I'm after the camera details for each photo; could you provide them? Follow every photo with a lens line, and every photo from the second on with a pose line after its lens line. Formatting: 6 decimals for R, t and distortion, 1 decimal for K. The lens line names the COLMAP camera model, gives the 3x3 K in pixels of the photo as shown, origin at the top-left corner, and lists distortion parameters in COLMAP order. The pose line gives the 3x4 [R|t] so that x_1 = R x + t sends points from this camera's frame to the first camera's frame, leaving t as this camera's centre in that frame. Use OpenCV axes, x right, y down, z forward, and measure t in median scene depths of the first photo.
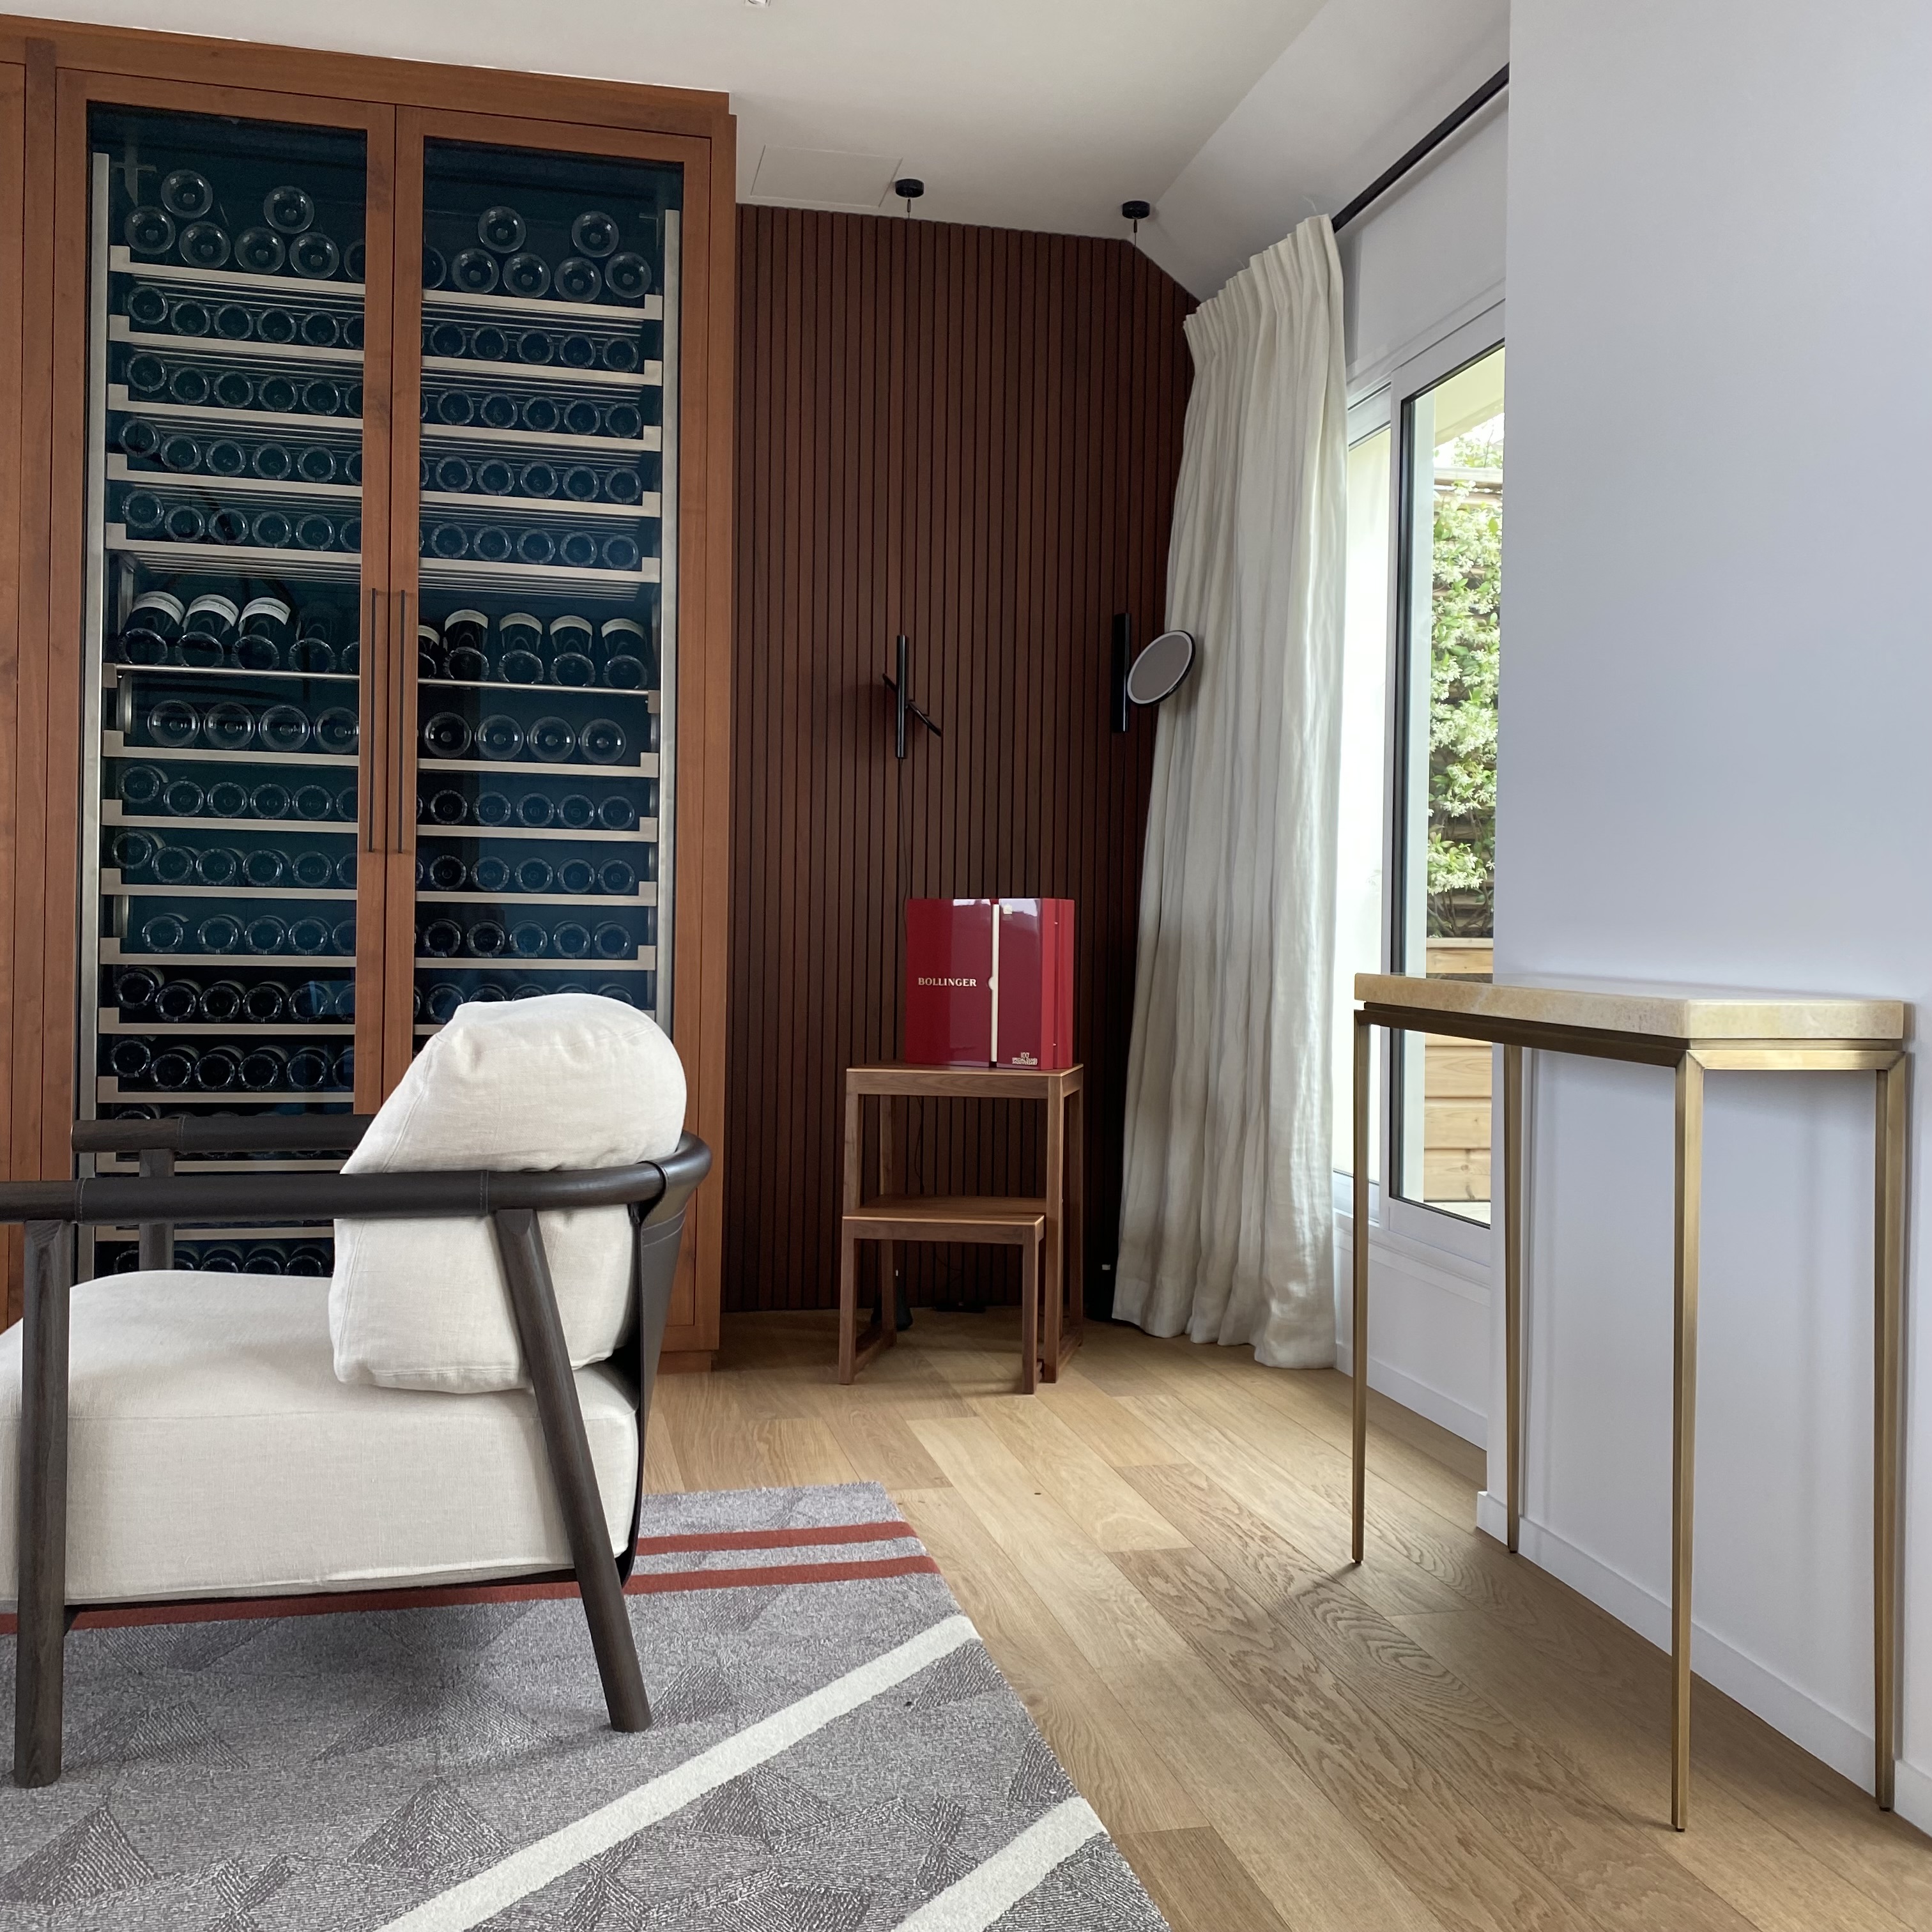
lens RADIAL K [[1762.1, 0, 968.2], [0, 1762.1, 903.2], [0, 0, 1]] dist [0.129136, -0.431937]
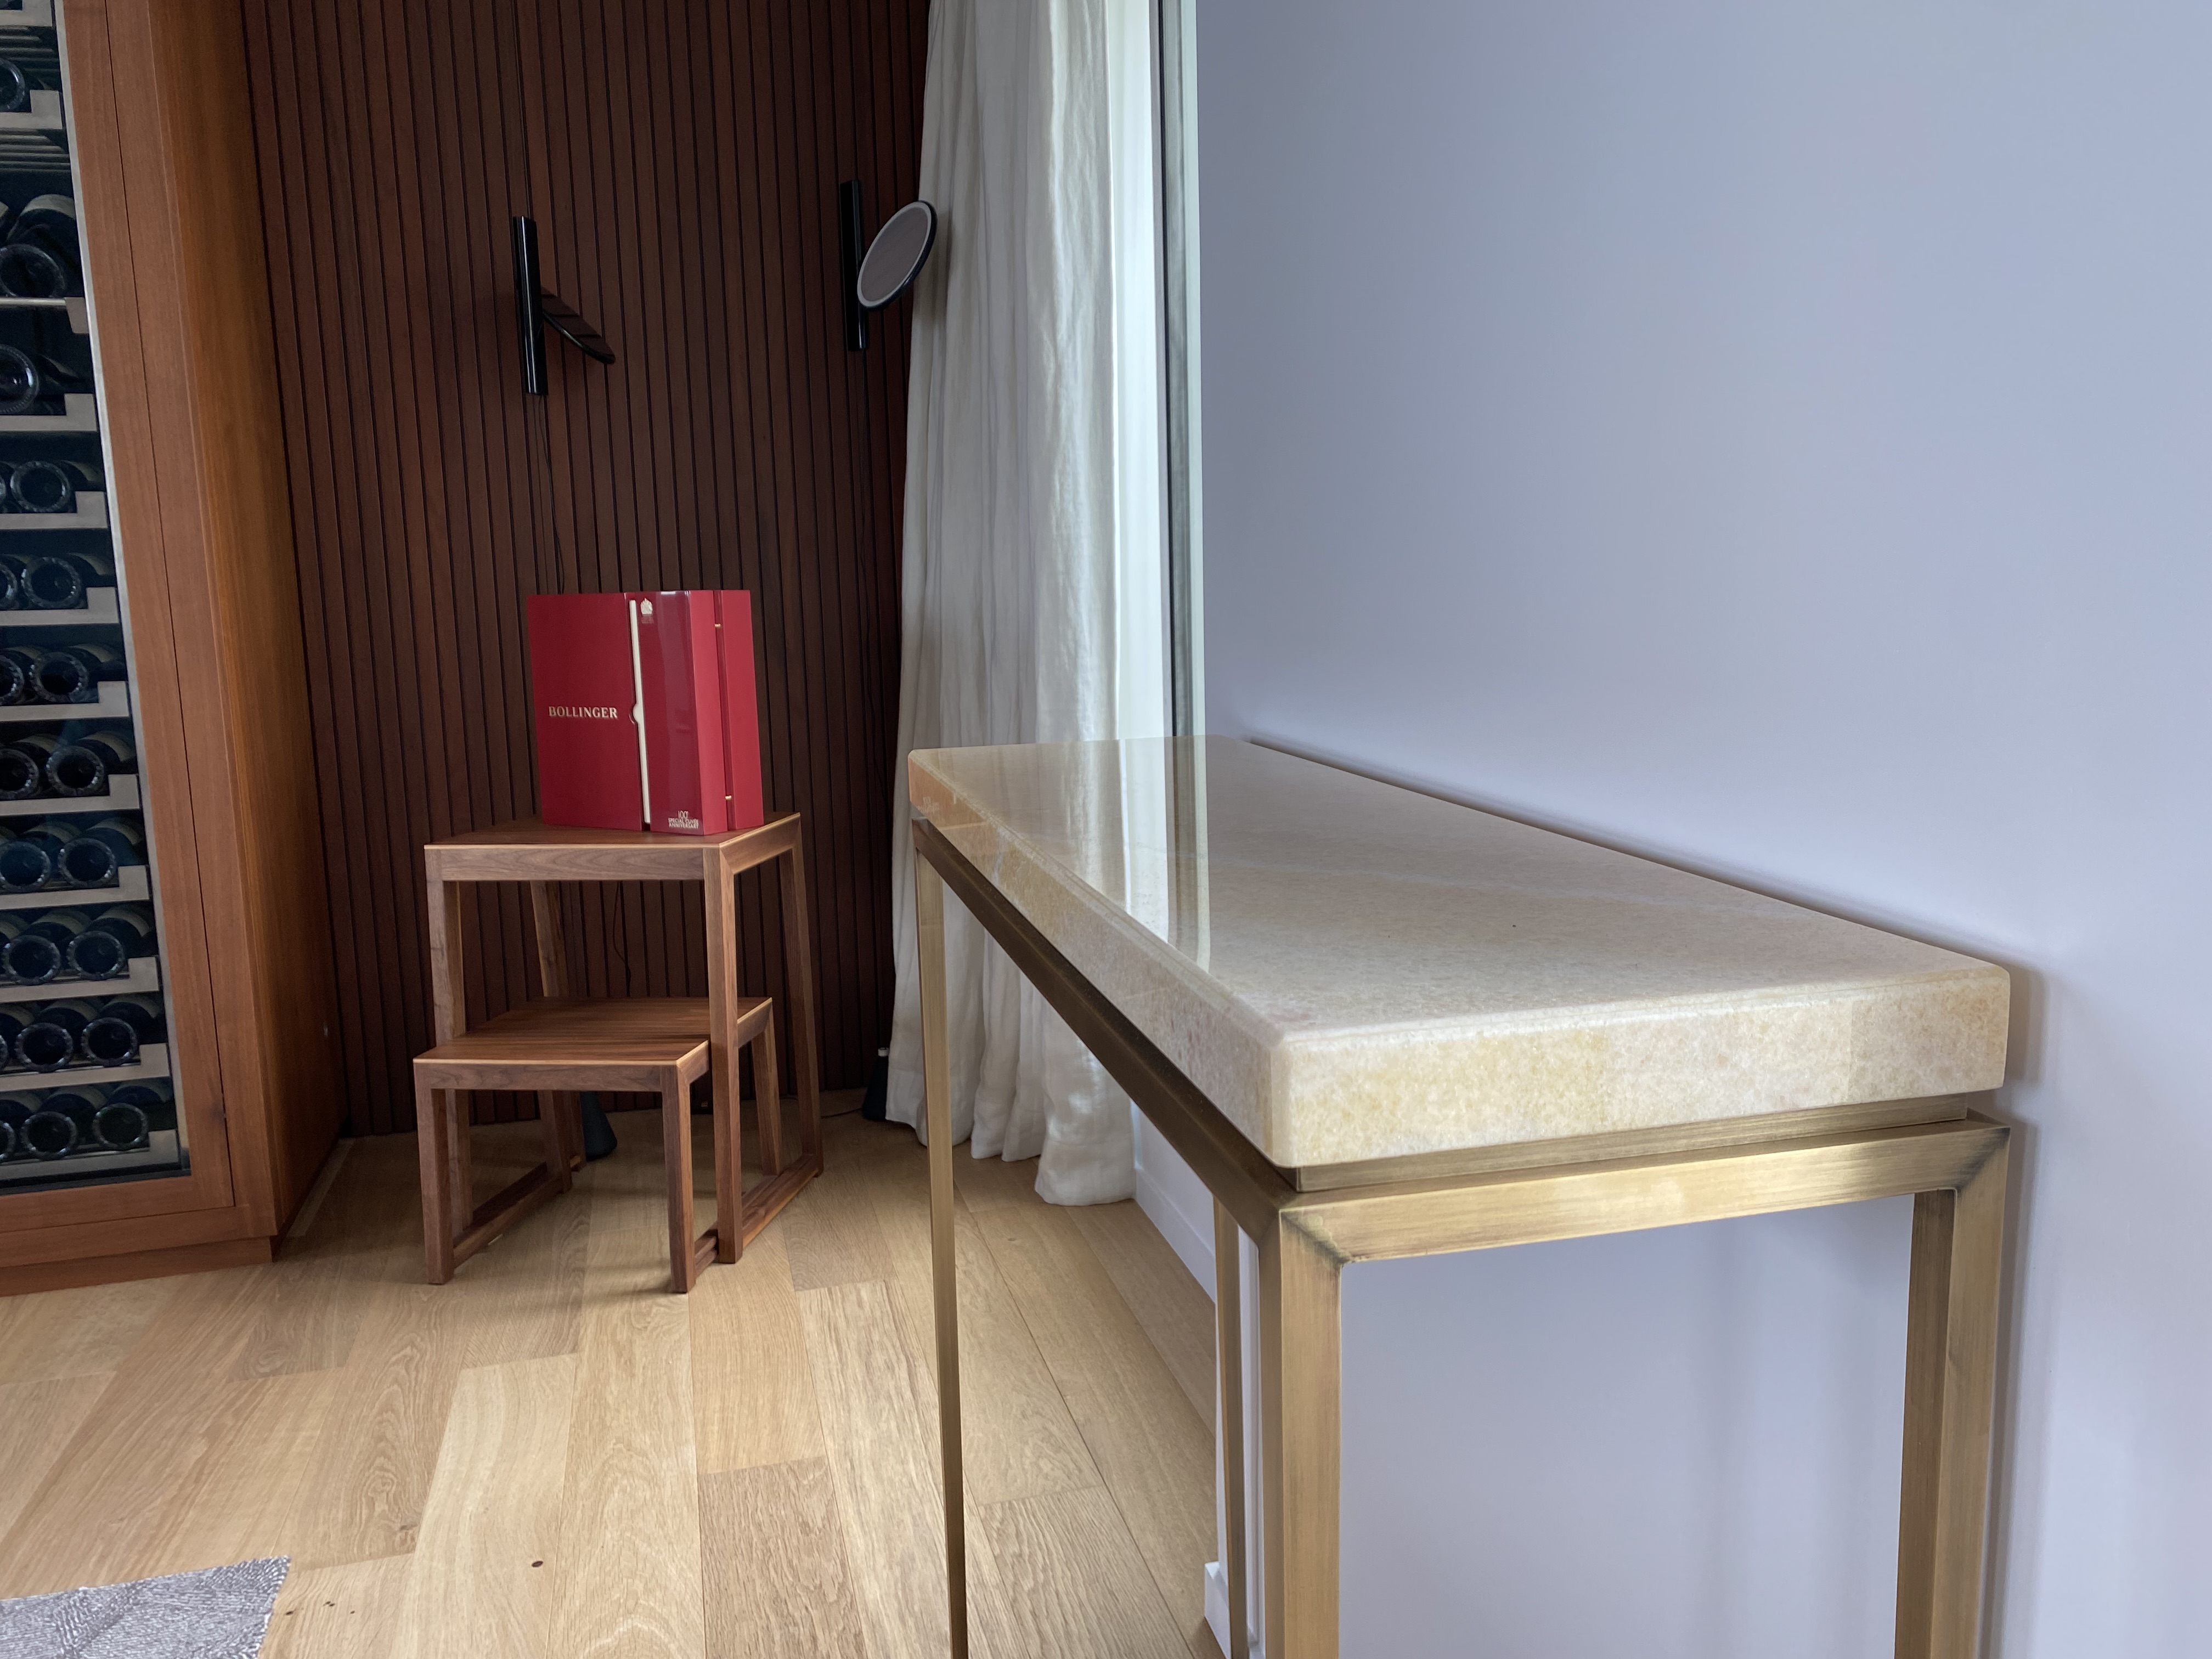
lens RADIAL K [[1670.3, 0, 1106.0], [0, 1670.3, 829.5], [0, 0, 1]] dist [0.004671, -0.048224]
pose [[0.997046, -0.043496, 0.063300, 0.158046], [0.032777, 0.986332, 0.161479, -0.010868], [-0.069459, -0.158927, 0.984844, 0.325963]]
